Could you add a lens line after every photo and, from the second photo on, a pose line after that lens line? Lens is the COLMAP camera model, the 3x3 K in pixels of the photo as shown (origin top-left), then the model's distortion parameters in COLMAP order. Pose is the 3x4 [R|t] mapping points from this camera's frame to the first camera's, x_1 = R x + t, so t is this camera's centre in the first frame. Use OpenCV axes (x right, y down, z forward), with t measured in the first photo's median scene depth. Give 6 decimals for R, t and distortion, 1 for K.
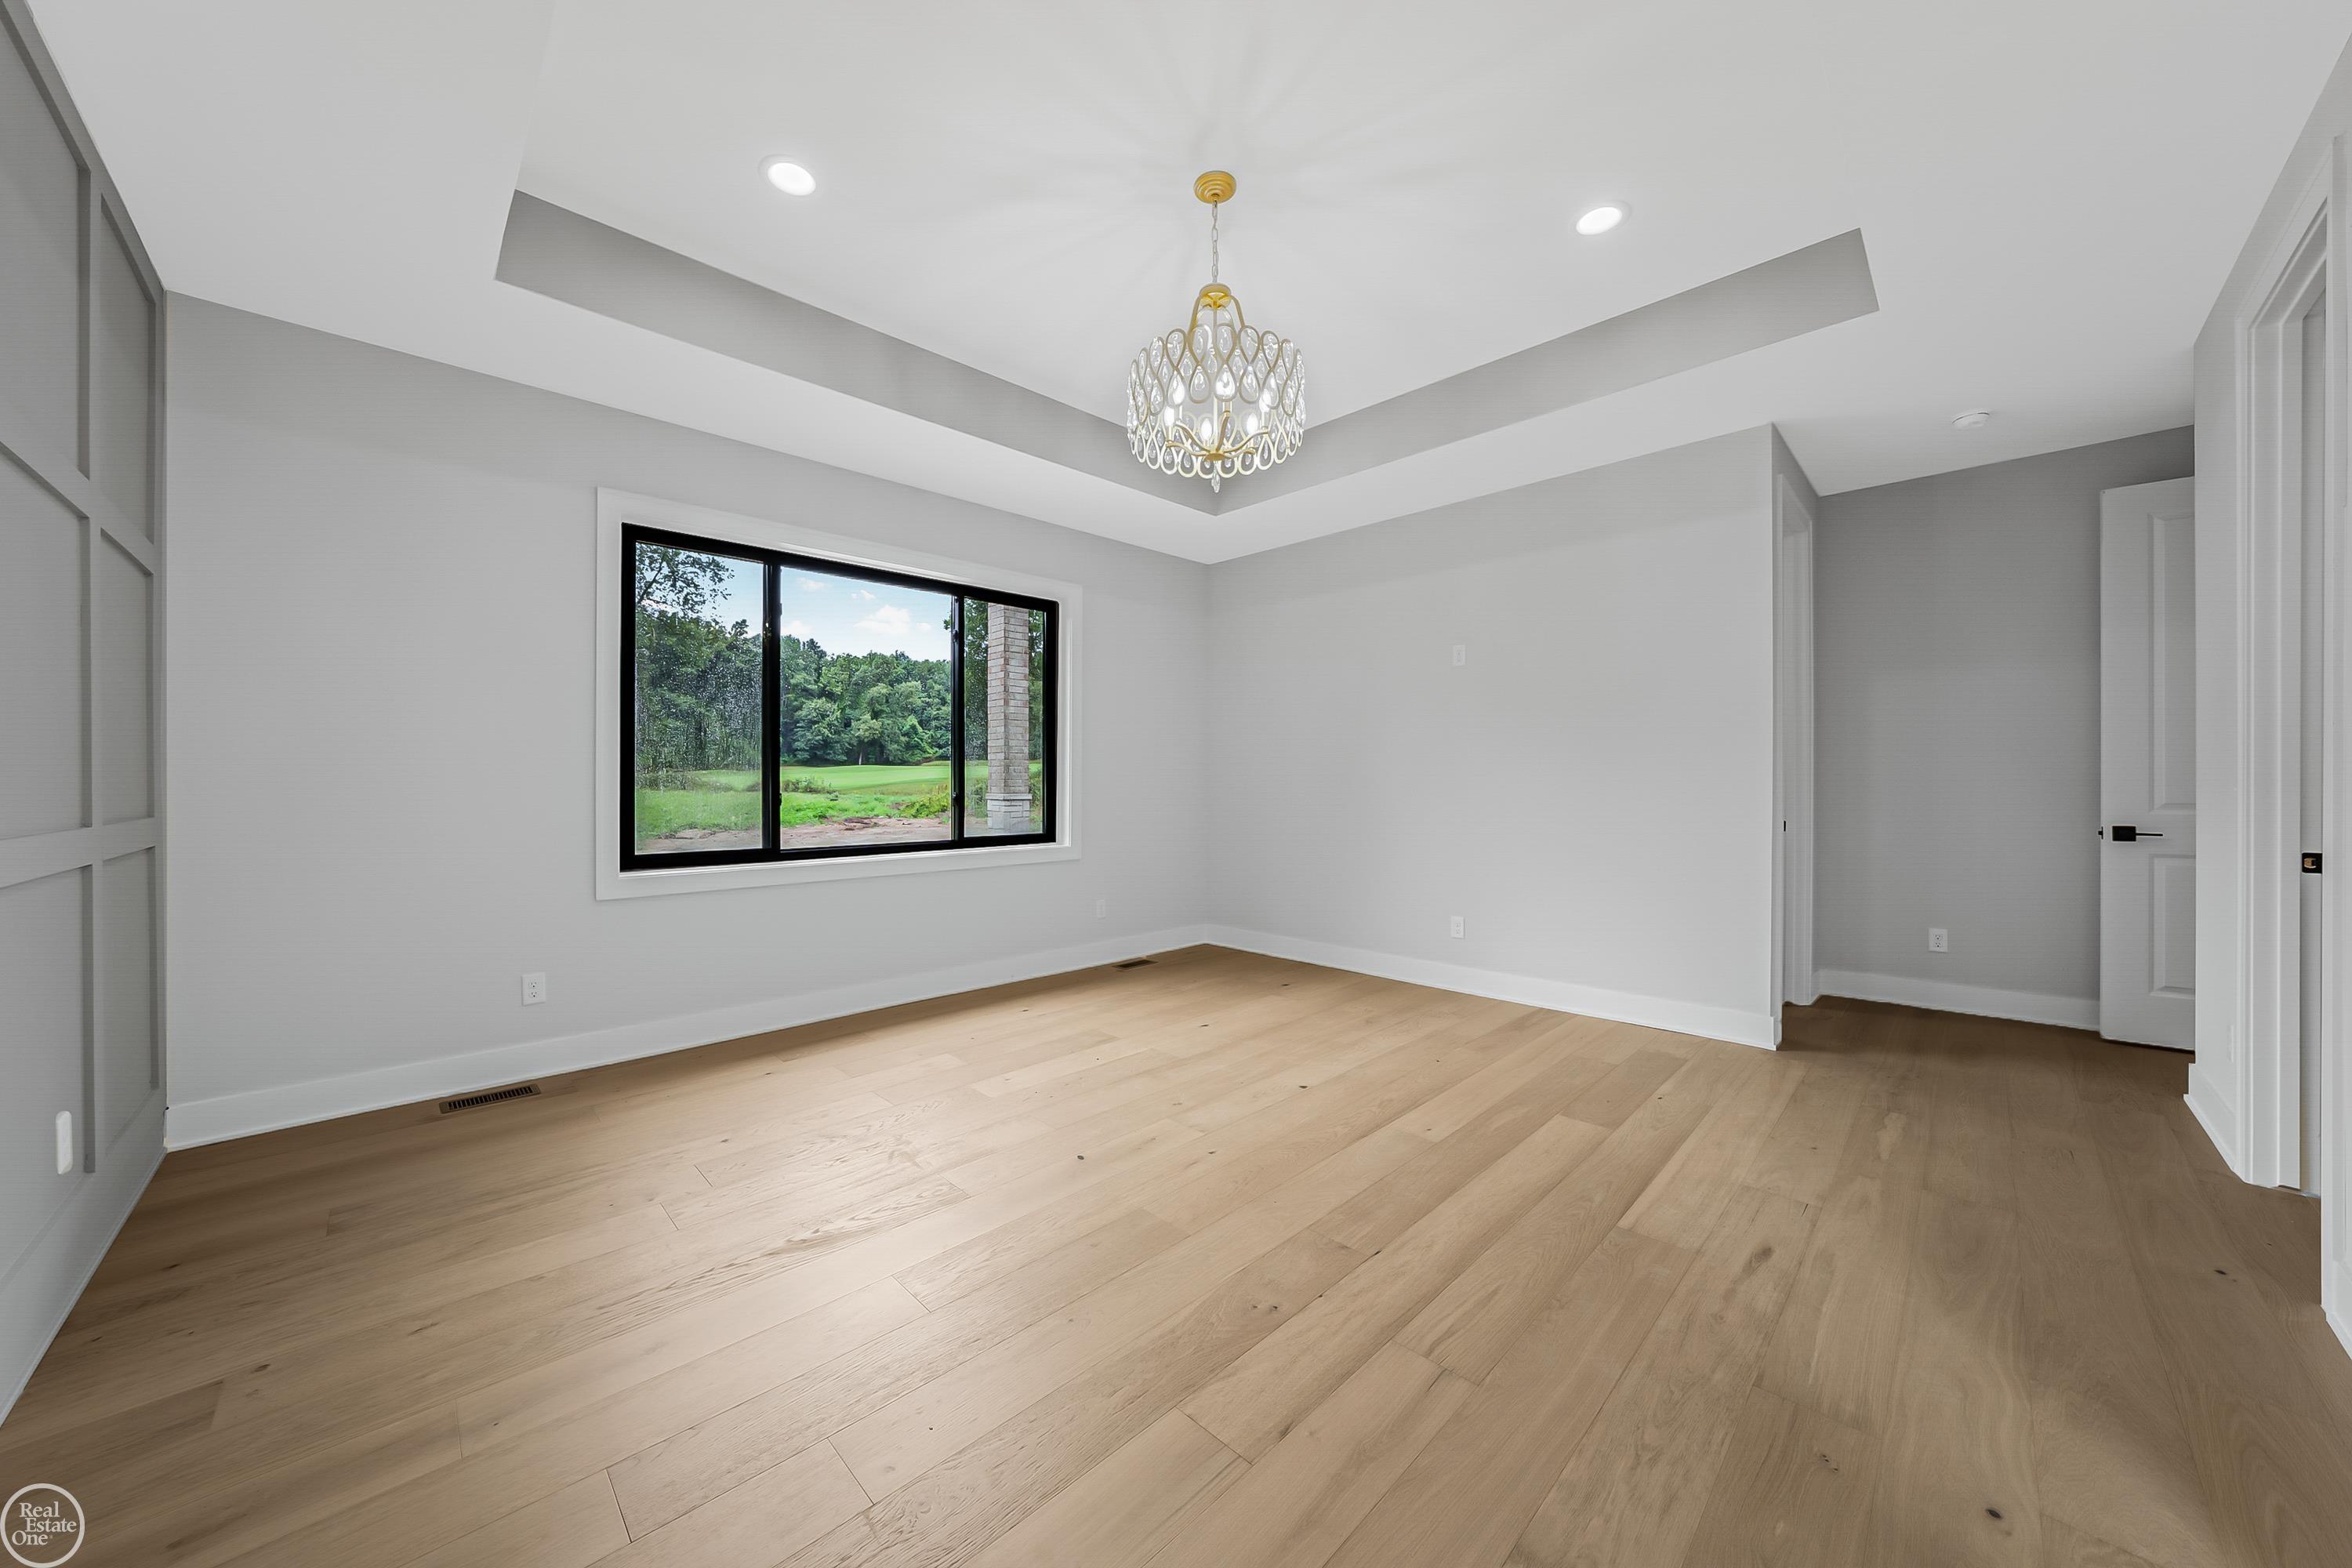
lens RADIAL K [[809.5, 0, 1167.2], [0, 809.5, 784.4], [0, 0, 1]] dist [-0.000366, 0.000137]
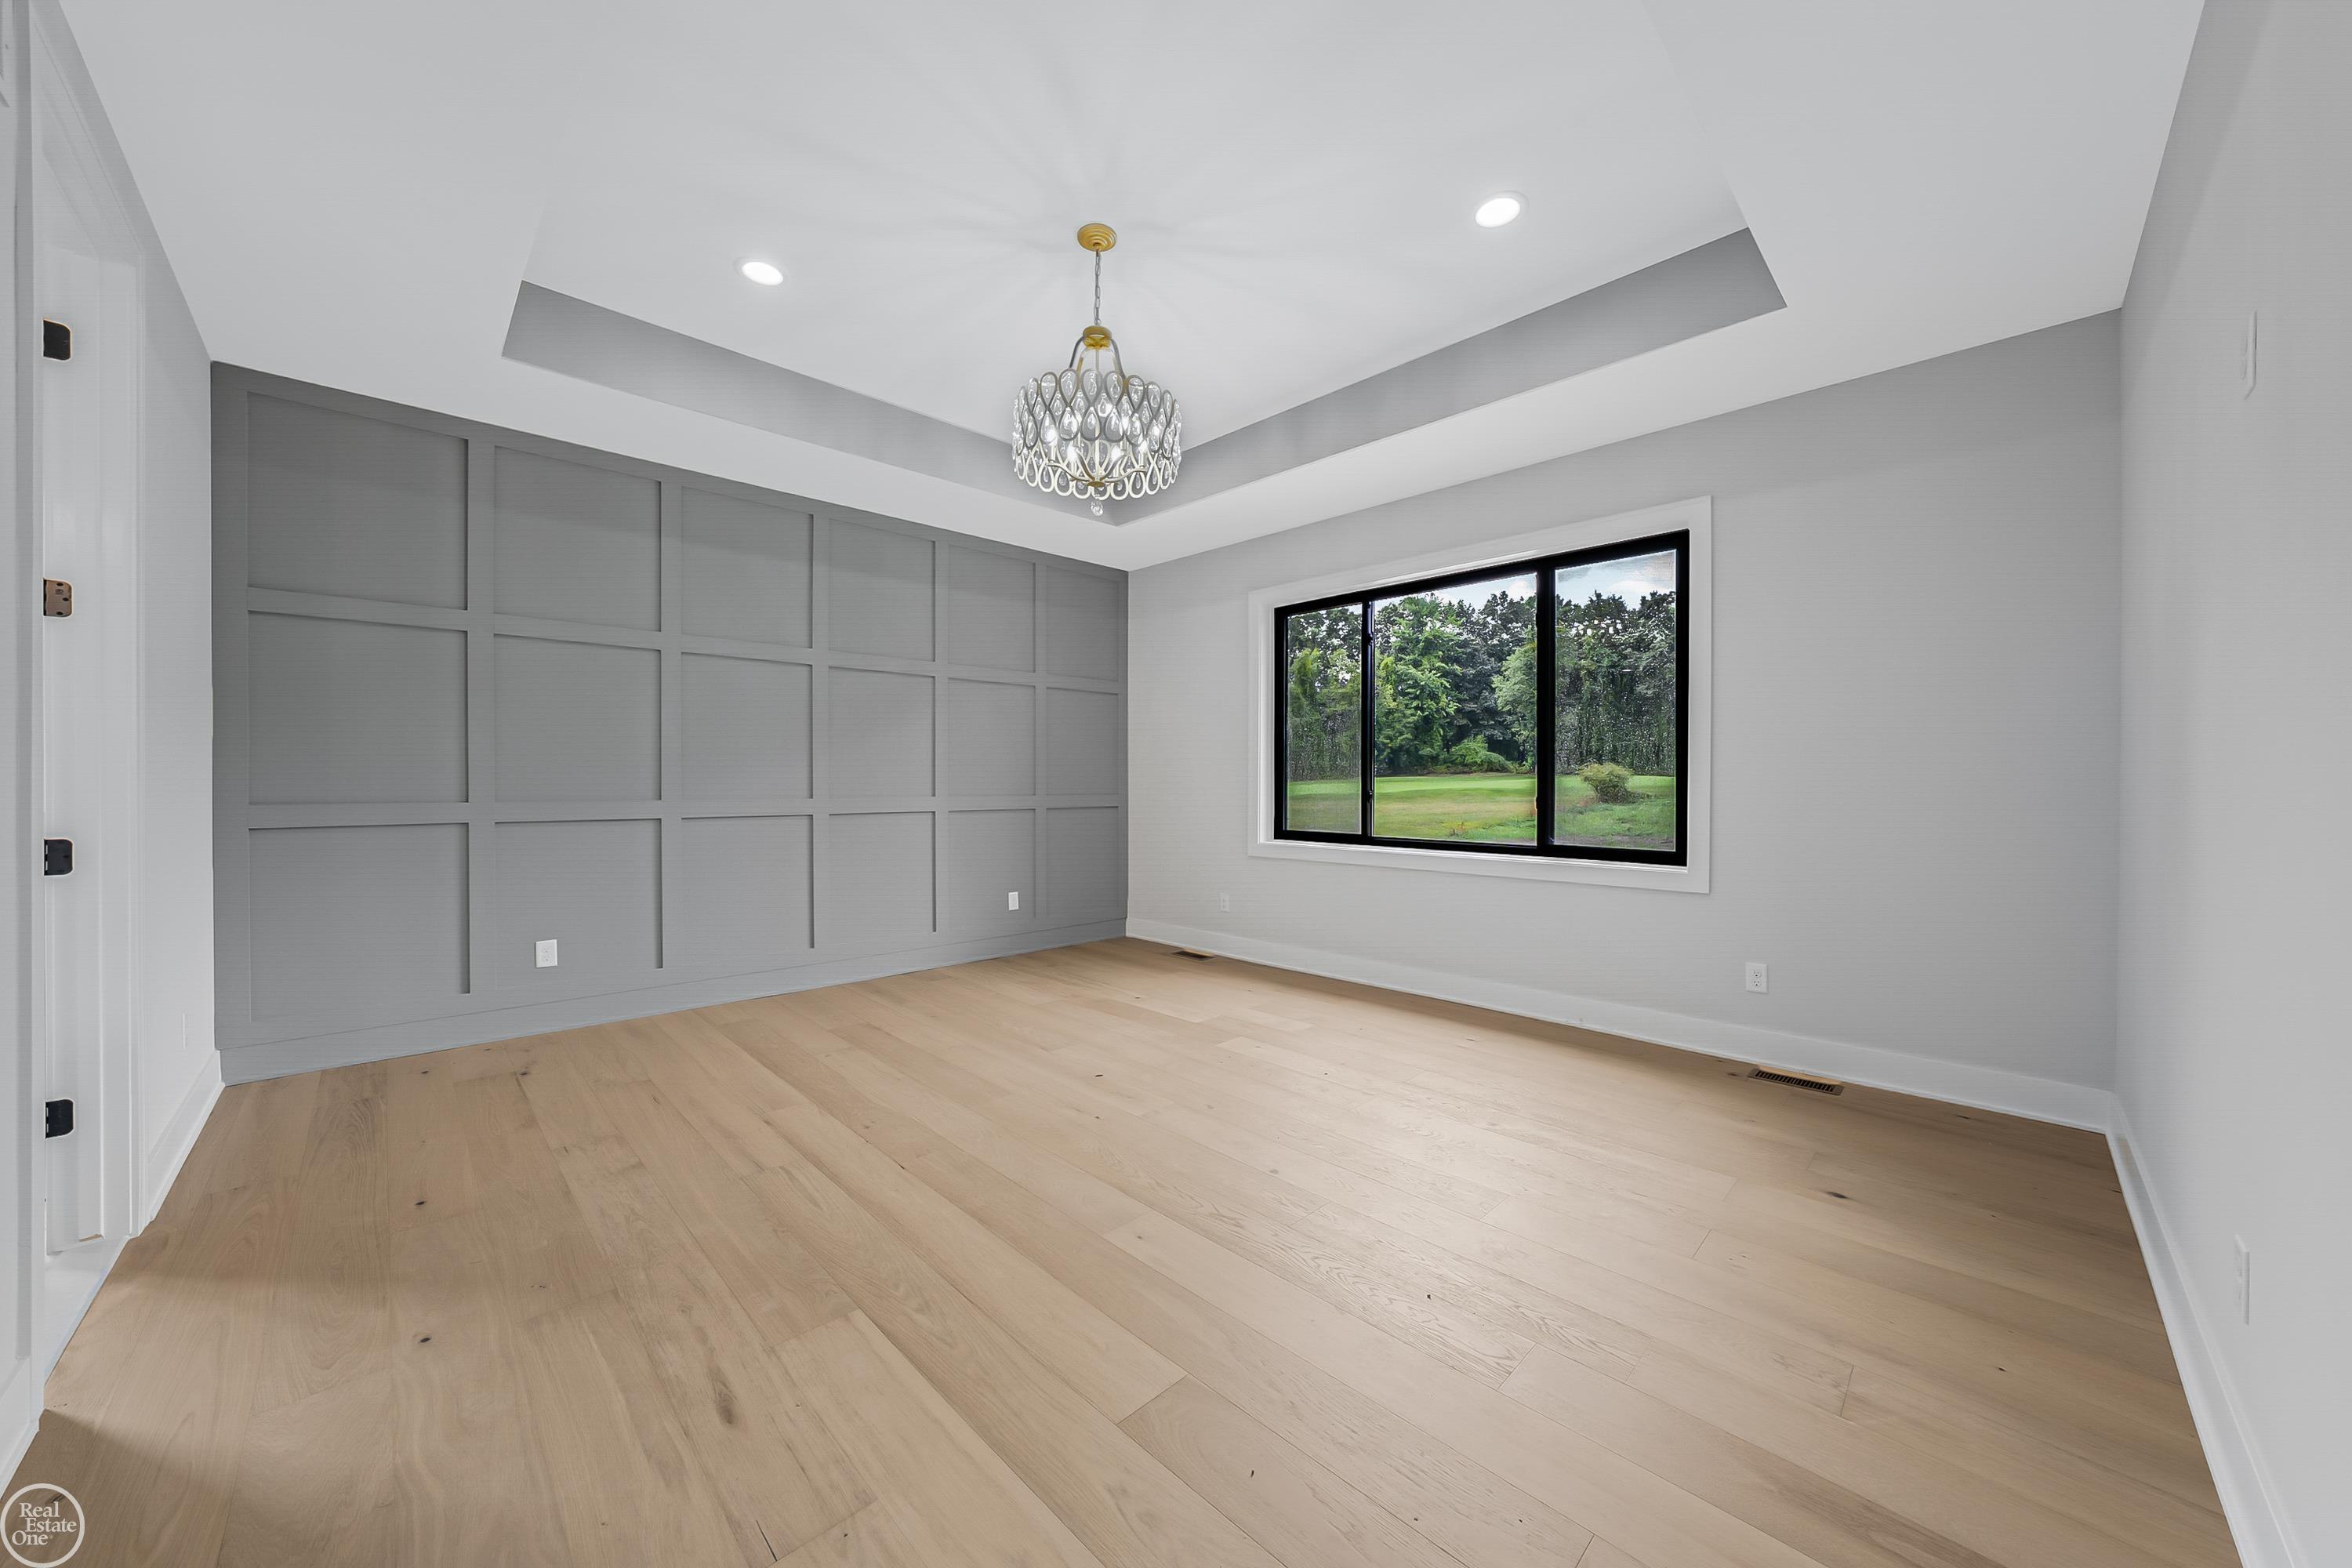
lens RADIAL K [[809.5, 0, 1167.2], [0, 809.5, 784.4], [0, 0, 1]] dist [-0.000366, 0.000137]
pose [[-0.001361, 0.005634, -0.999983, 1.340149], [-0.002041, 0.999982, 0.005637, -0.006004], [0.999997, 0.002048, -0.001350, 1.270439]]
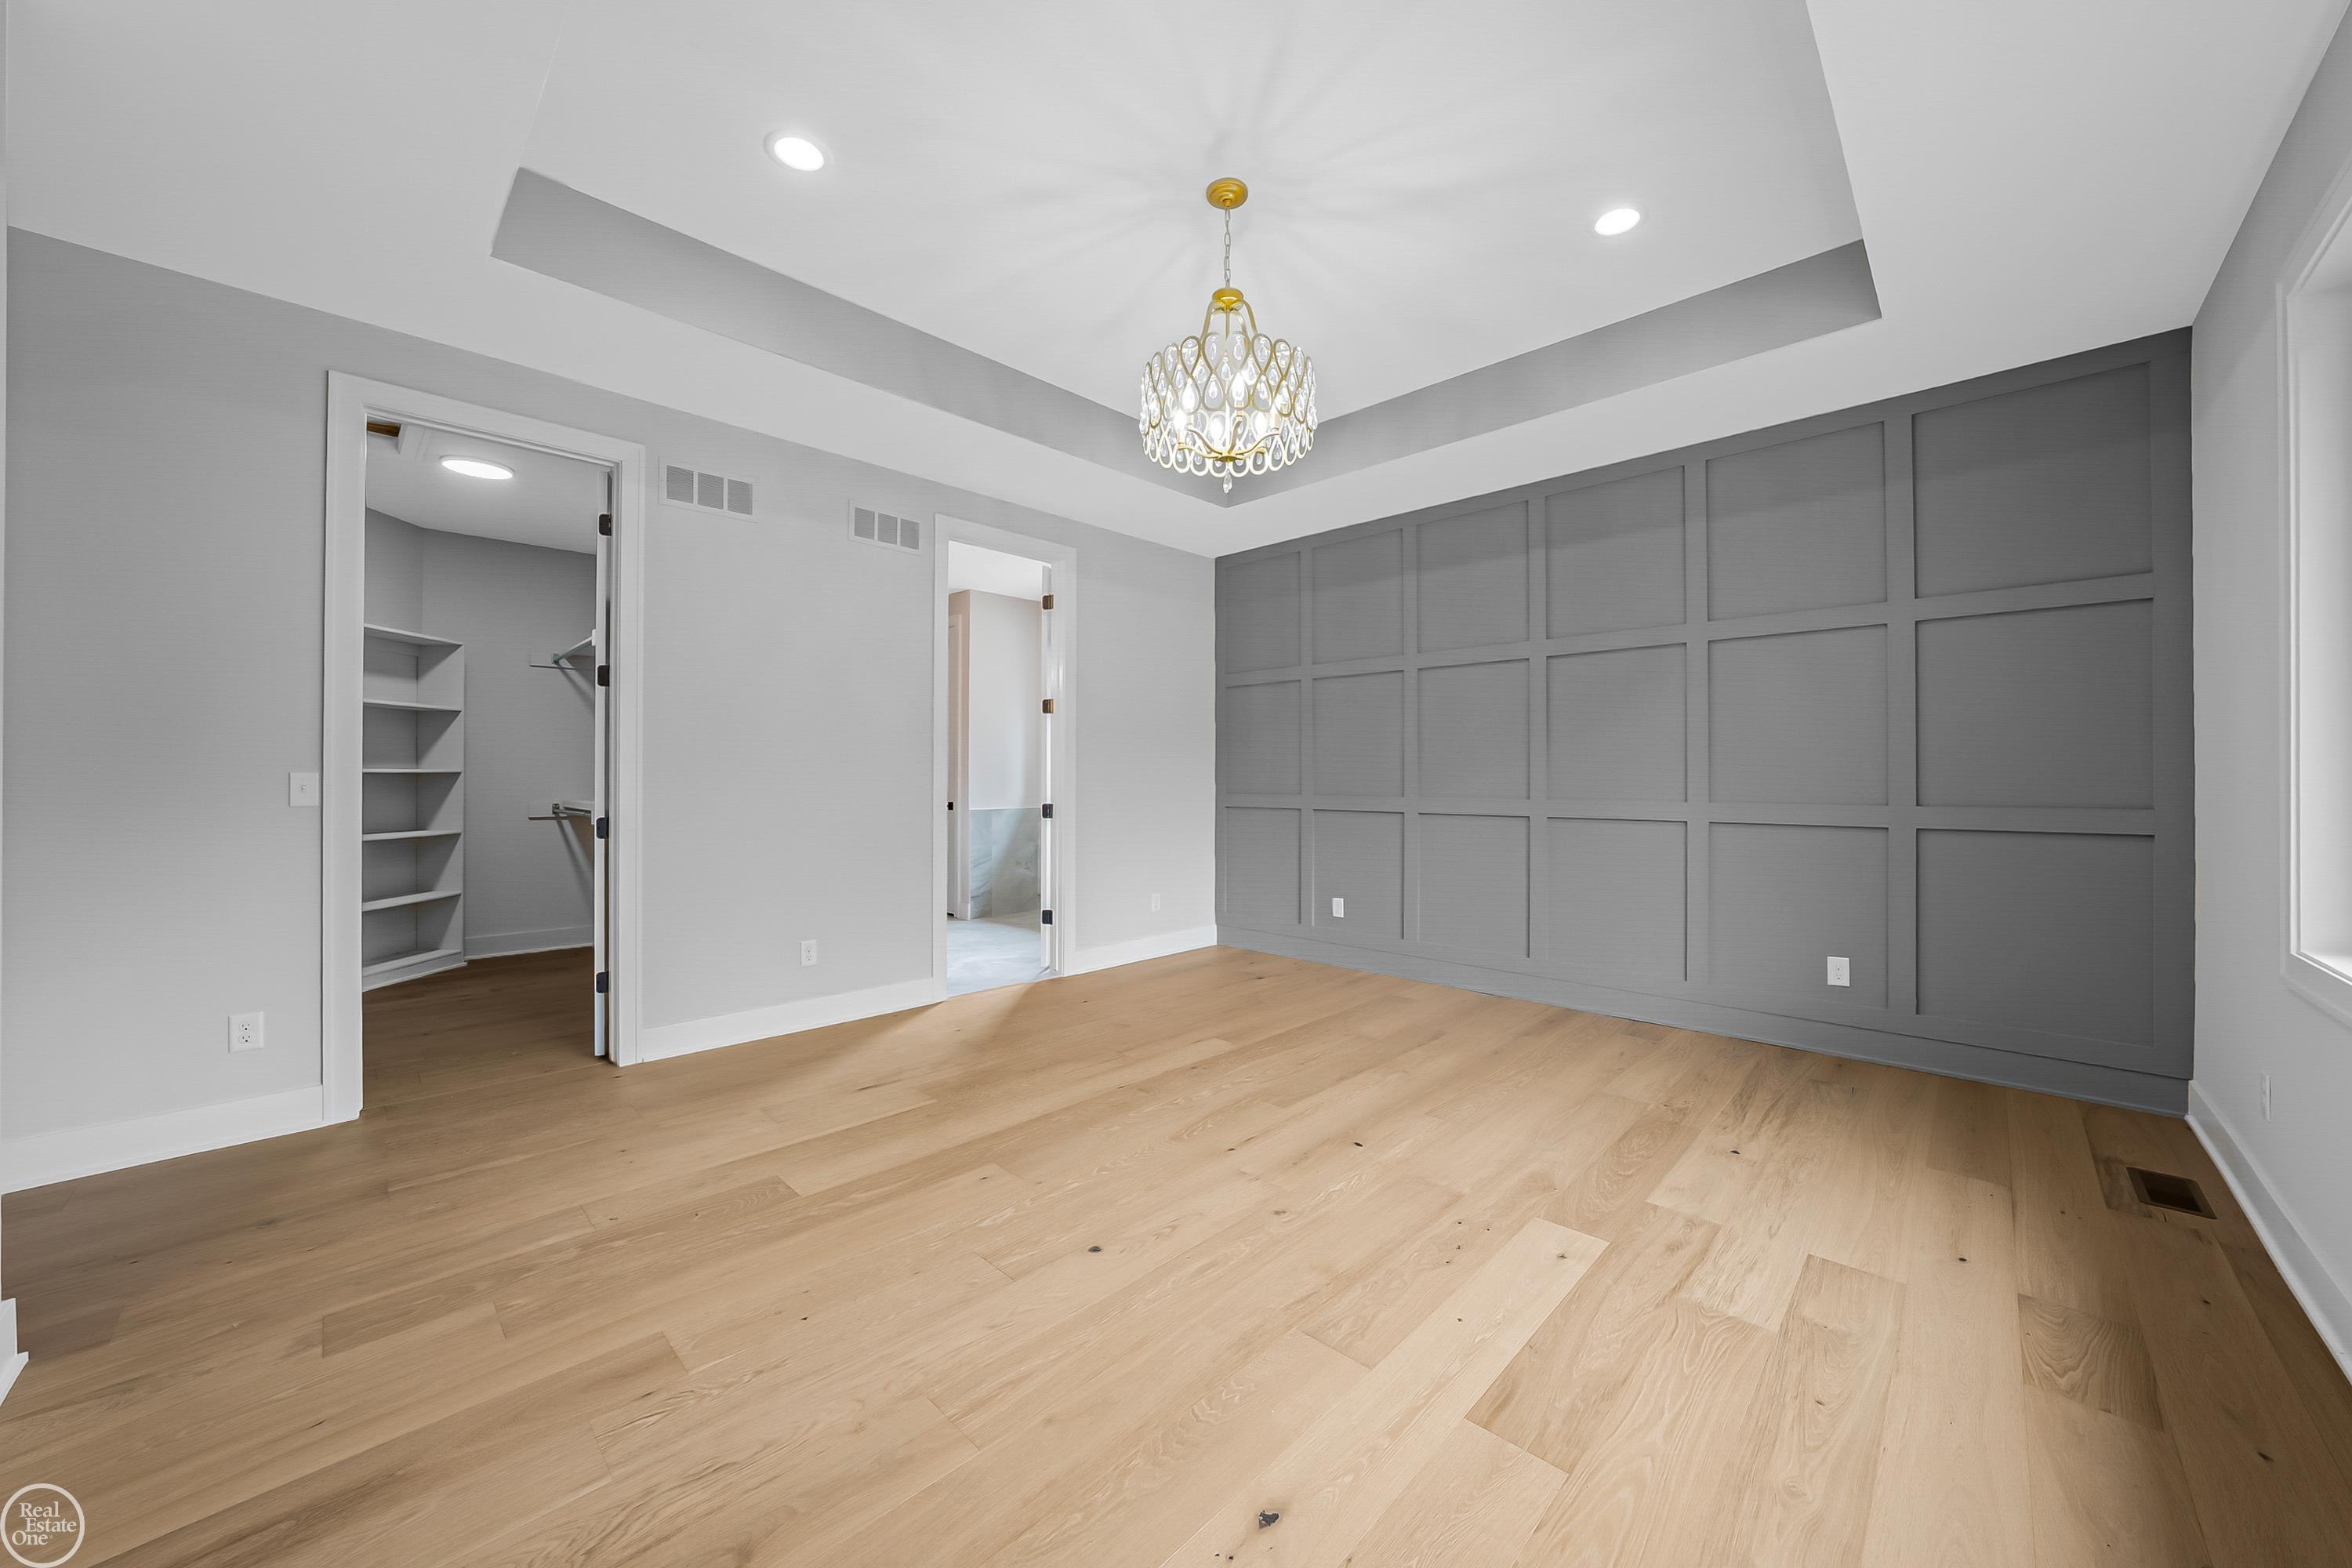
lens RADIAL K [[859.9, 0, 1176.0], [0, 859.9, 784.0], [0, 0, 1]] dist [-0.001174, -0.000053]
pose [[-0.999568, -0.000447, -0.029403, 0.190617], [-0.000373, 0.999997, -0.002539, 0.014181], [0.029404, -0.002527, -0.999564, 2.369992]]
